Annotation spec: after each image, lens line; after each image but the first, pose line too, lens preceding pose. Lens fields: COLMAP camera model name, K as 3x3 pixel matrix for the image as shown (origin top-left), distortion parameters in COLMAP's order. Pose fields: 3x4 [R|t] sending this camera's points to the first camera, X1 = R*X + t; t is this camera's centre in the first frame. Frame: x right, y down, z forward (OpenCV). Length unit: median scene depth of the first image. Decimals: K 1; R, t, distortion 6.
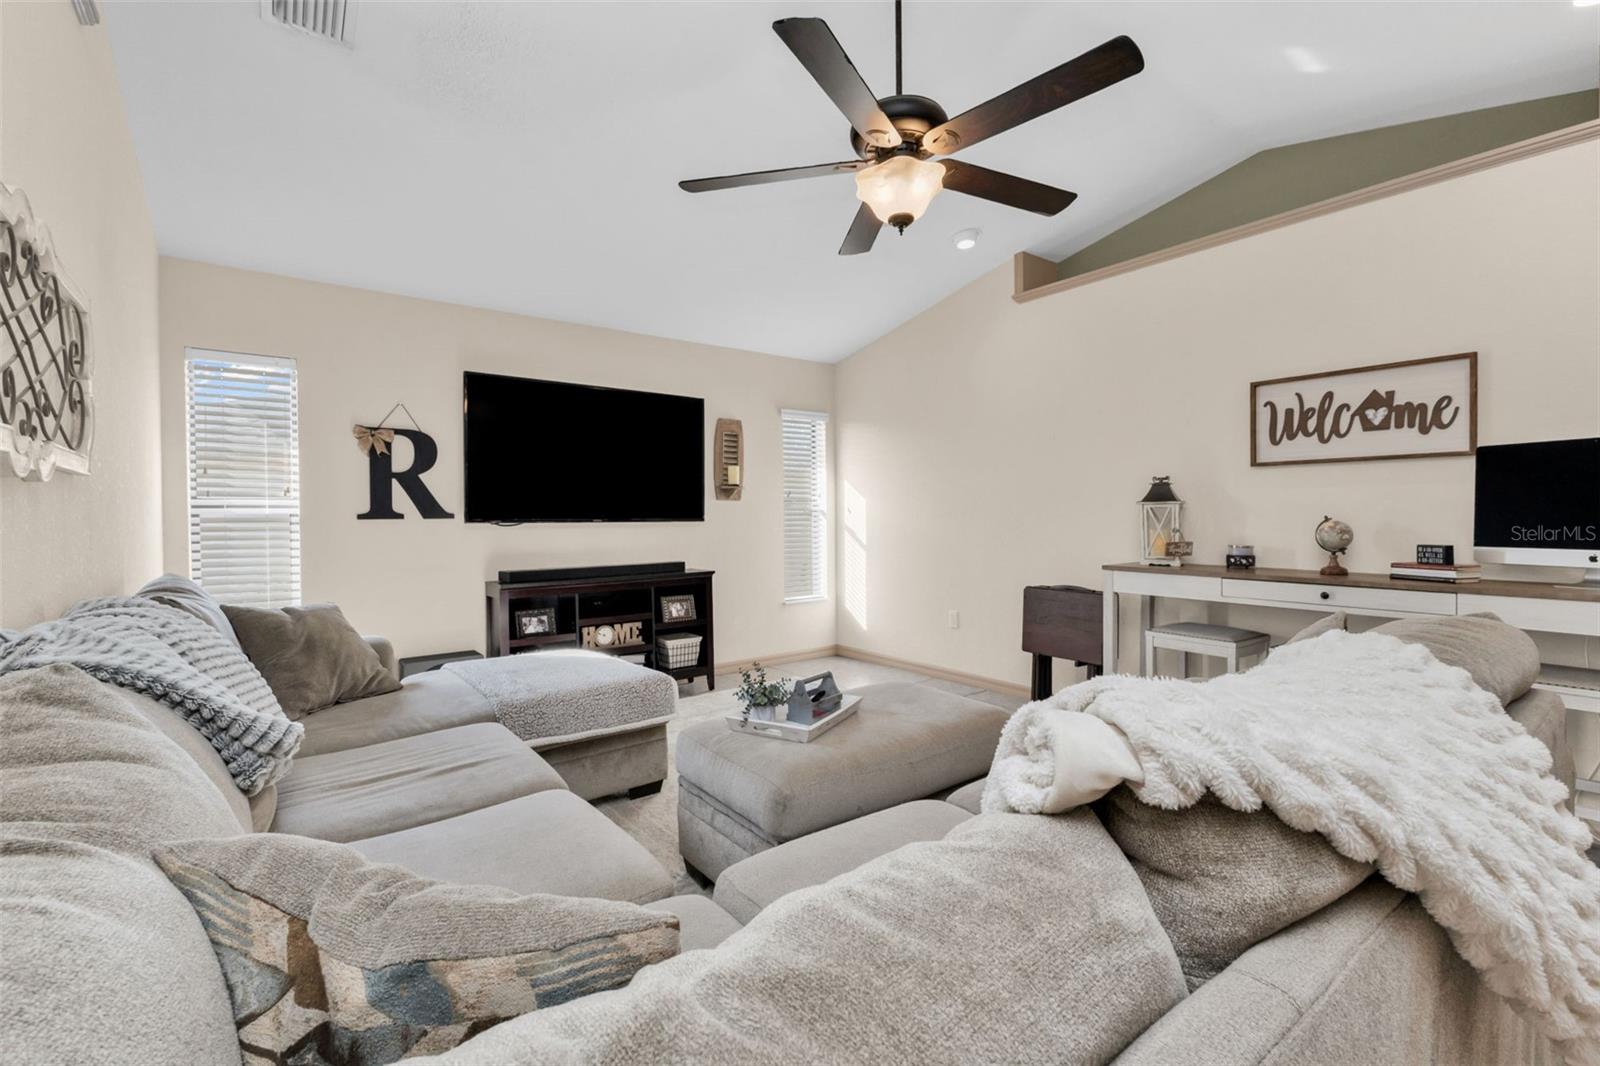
lens RADIAL K [[690.0, 0, 799.3], [0, 690.0, 522.6], [0, 0, 1]] dist [0.002383, 0.000164]
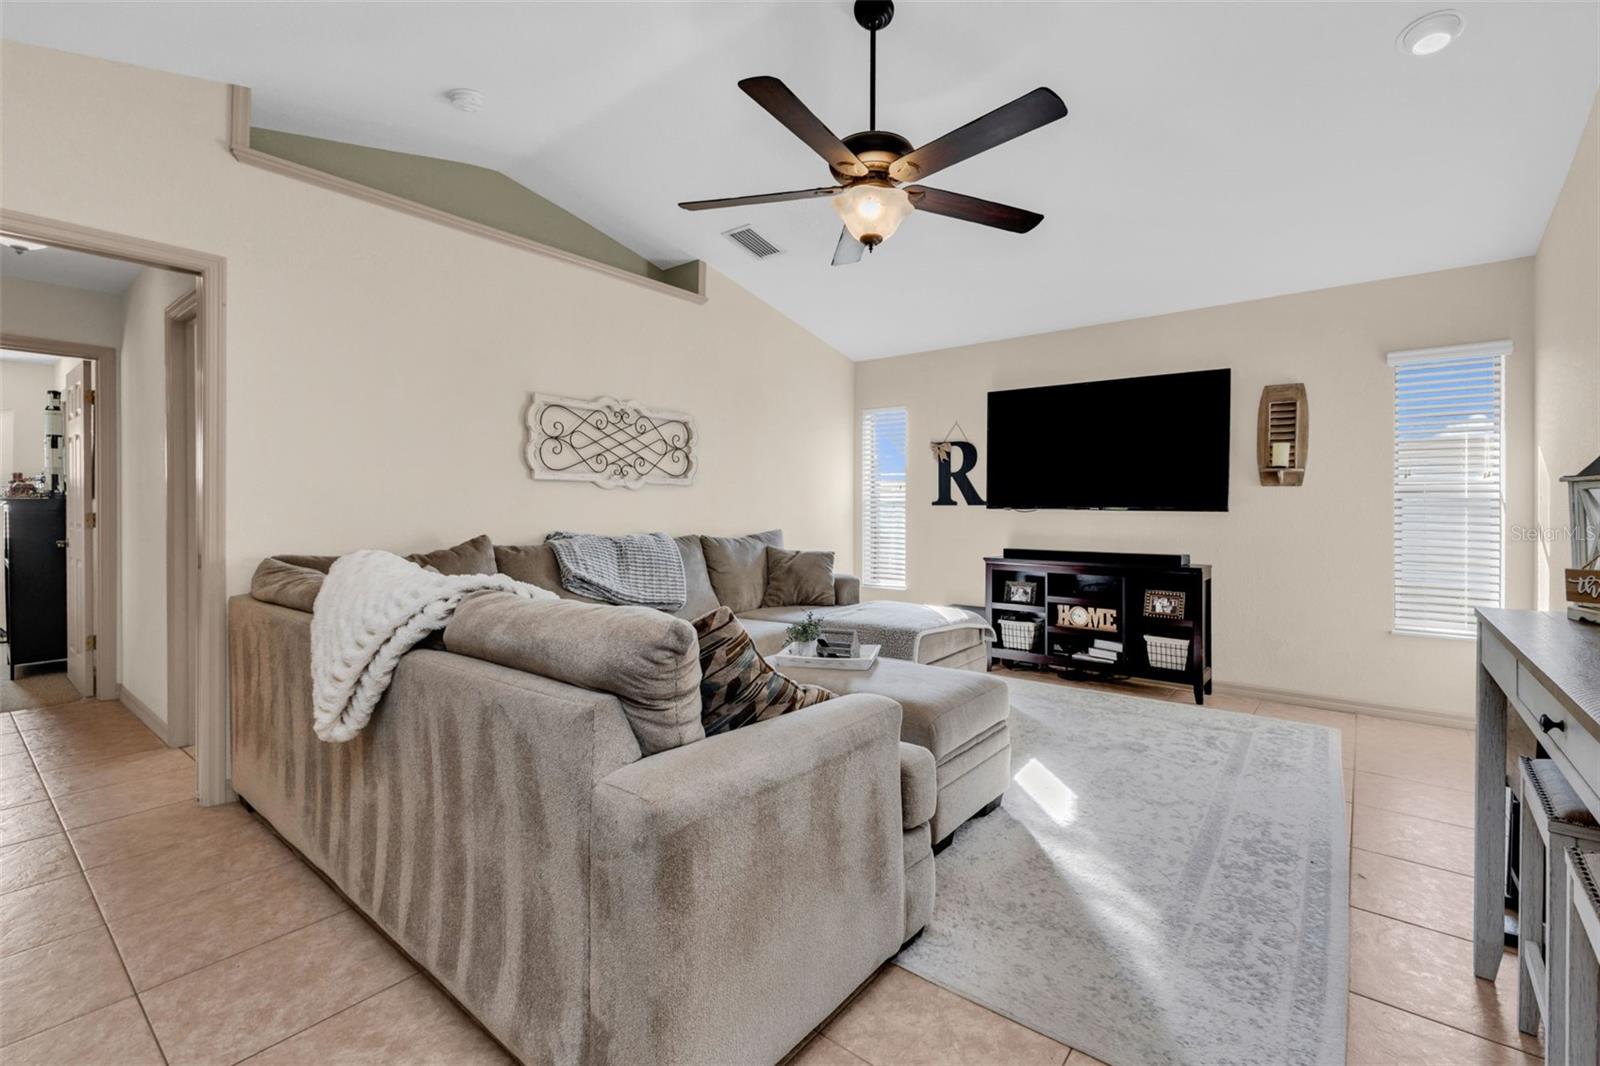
lens RADIAL K [[697.3, 0, 832.7], [0, 697.3, 508.9], [0, 0, 1]] dist [0.010861, -0.000018]
pose [[0.266366, 0.009420, -0.963826, 0.686316], [-0.018415, 0.999819, 0.004682, -0.000254], [0.963696, 0.016502, 0.266492, 0.356320]]
